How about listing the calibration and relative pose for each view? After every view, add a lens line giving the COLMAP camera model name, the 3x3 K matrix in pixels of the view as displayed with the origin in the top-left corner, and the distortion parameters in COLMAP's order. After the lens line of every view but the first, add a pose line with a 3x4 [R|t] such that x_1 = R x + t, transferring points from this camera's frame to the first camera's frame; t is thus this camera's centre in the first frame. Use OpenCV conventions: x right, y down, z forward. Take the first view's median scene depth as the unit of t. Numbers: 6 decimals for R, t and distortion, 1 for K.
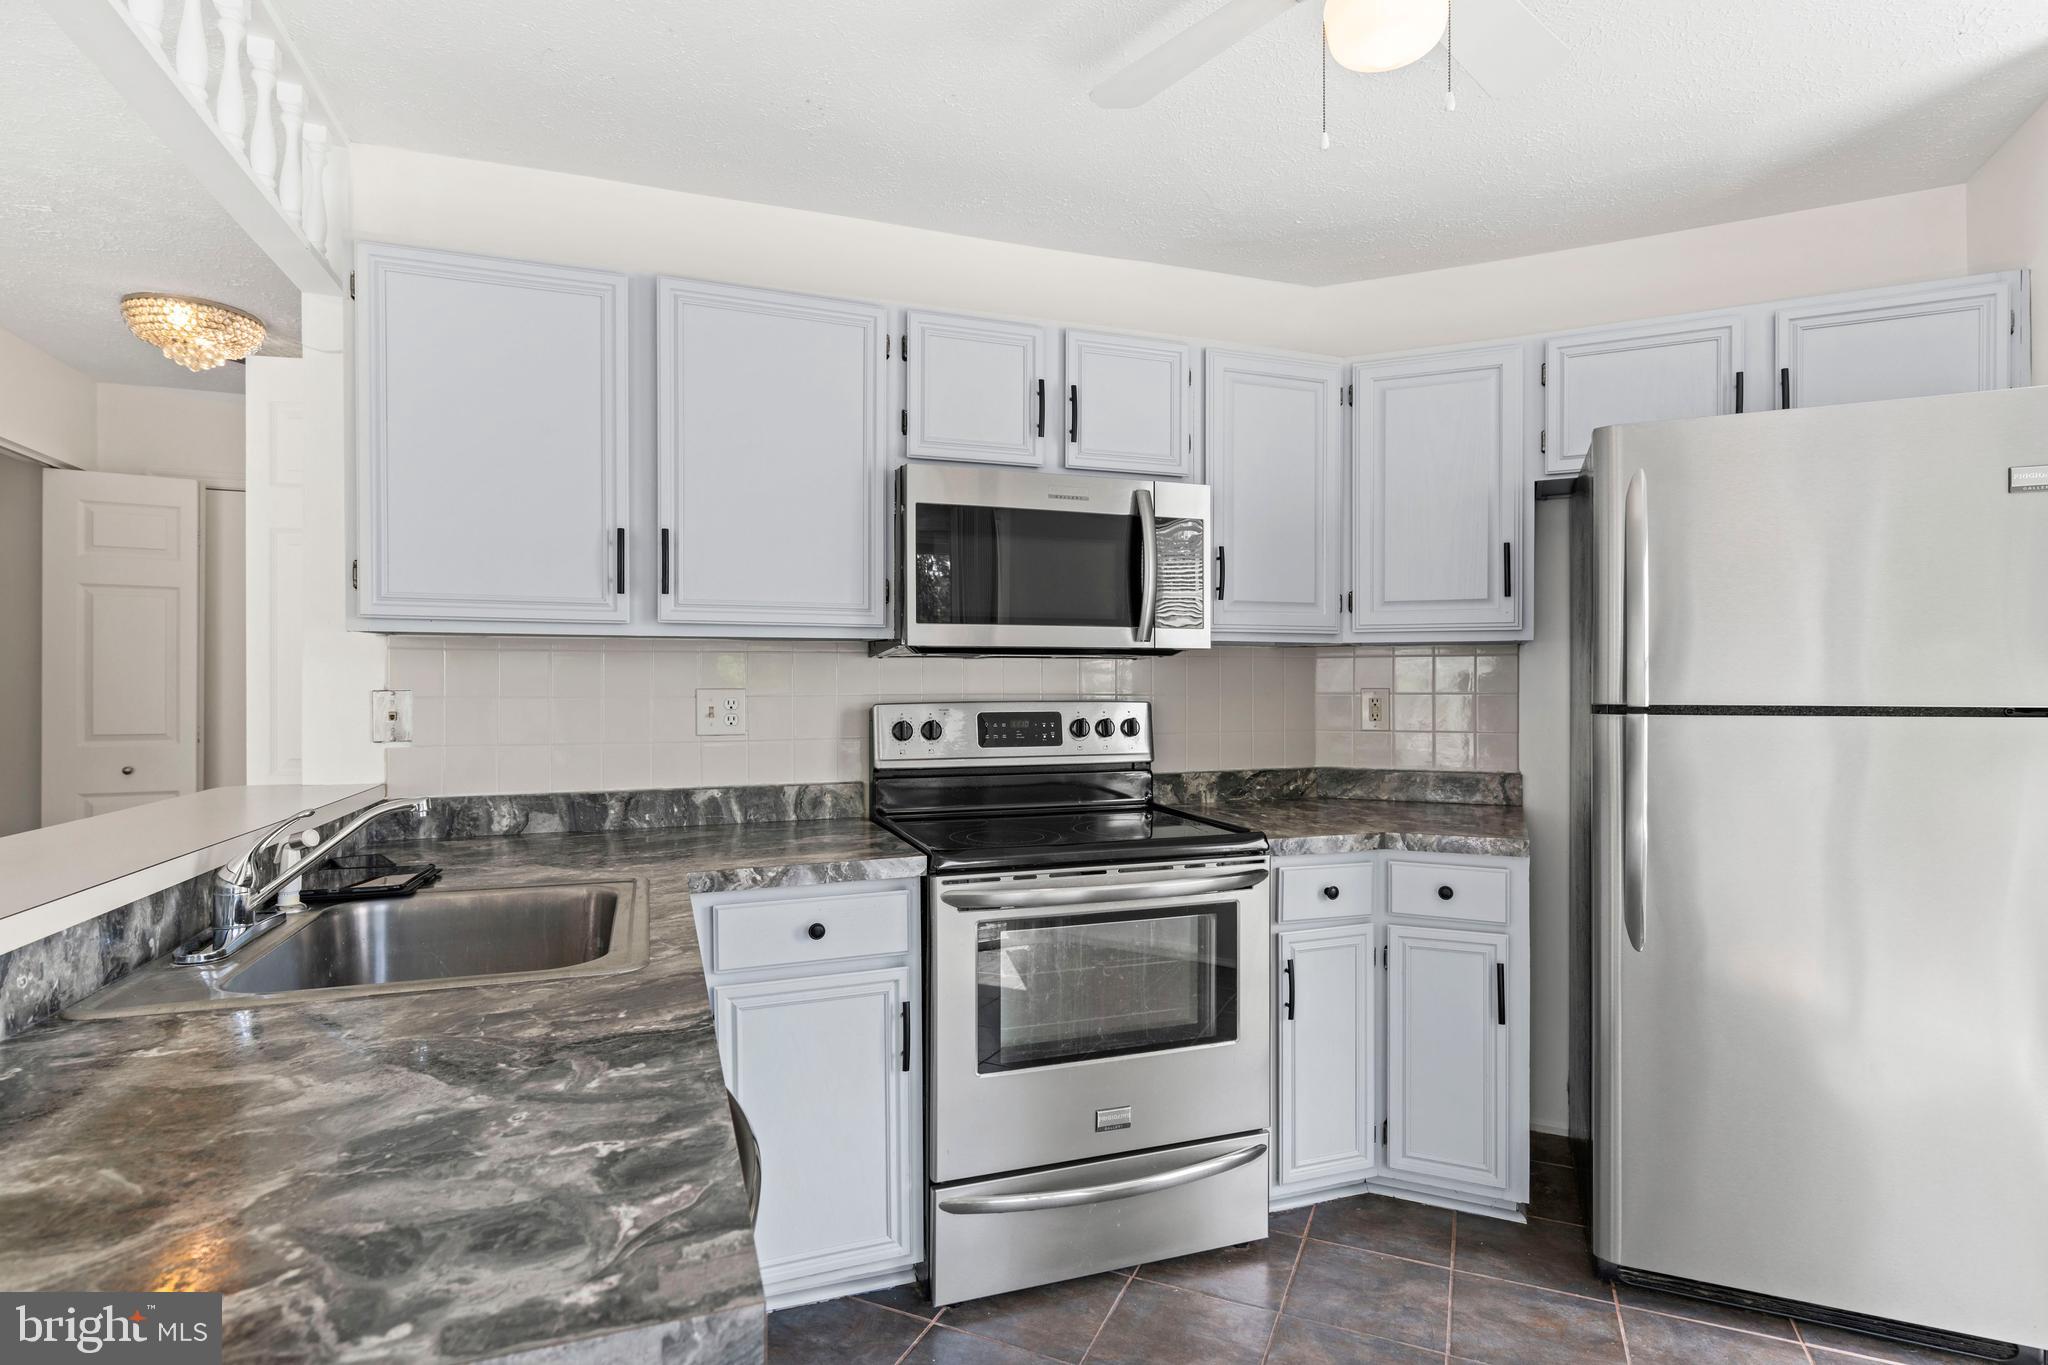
lens RADIAL K [[1021.4, 0, 1023.2], [0, 1021.4, 689.5], [0, 0, 1]] dist [-0.000046, 0.000415]
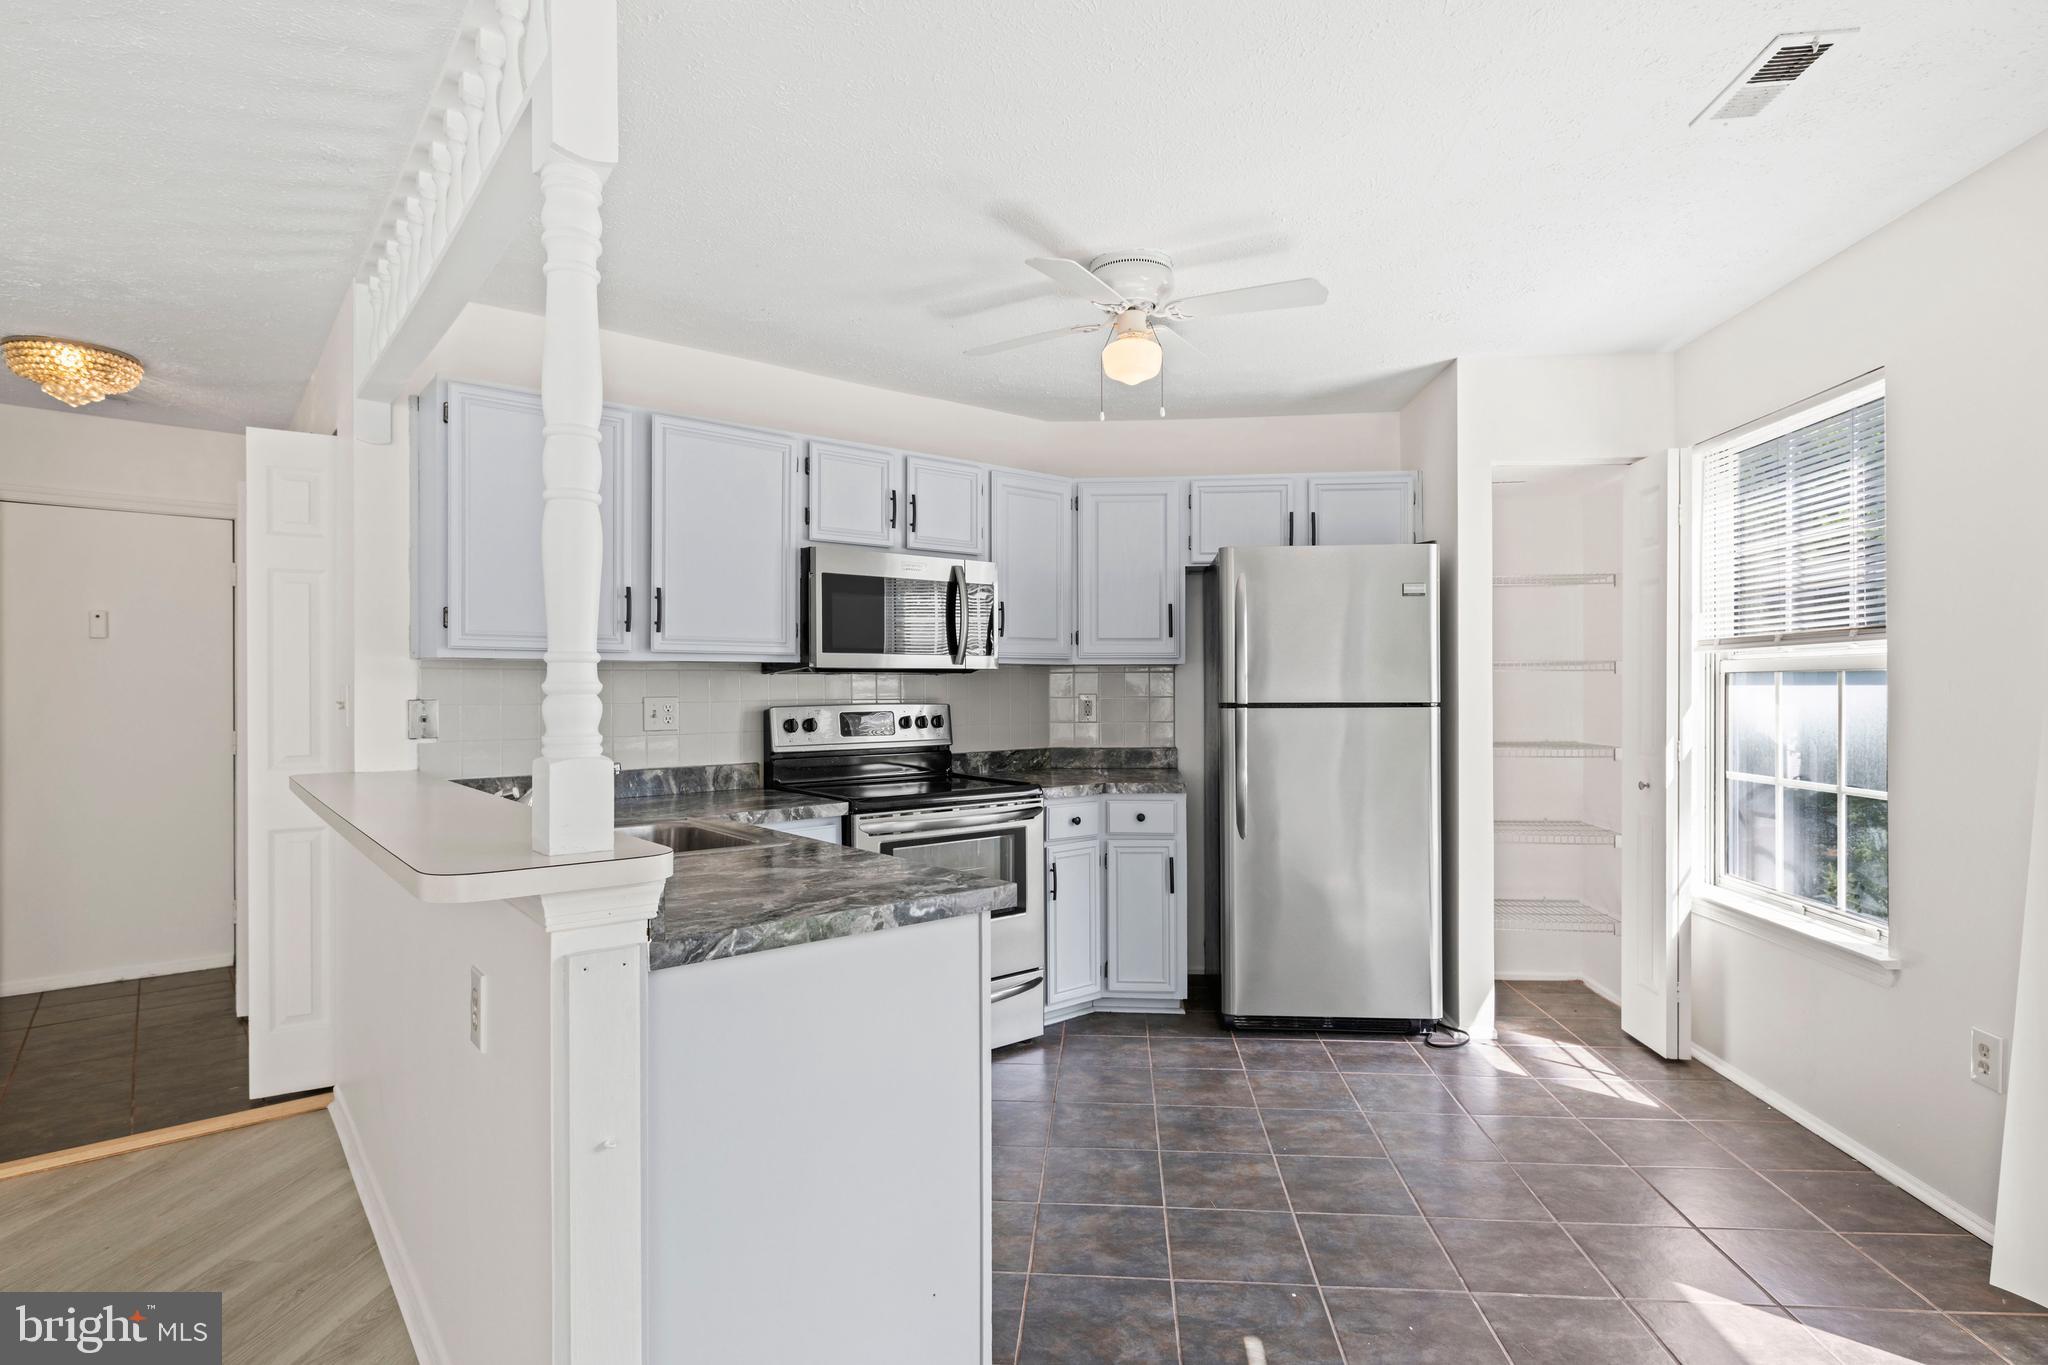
lens RADIAL K [[1021.4, 0, 1023.2], [0, 1021.4, 689.5], [0, 0, 1]] dist [-0.000046, 0.000415]
pose [[0.944730, -0.003976, 0.327827, -0.296593], [0.005241, 0.999982, -0.002974, -0.004266], [-0.327809, 0.004528, 0.944733, -0.482851]]
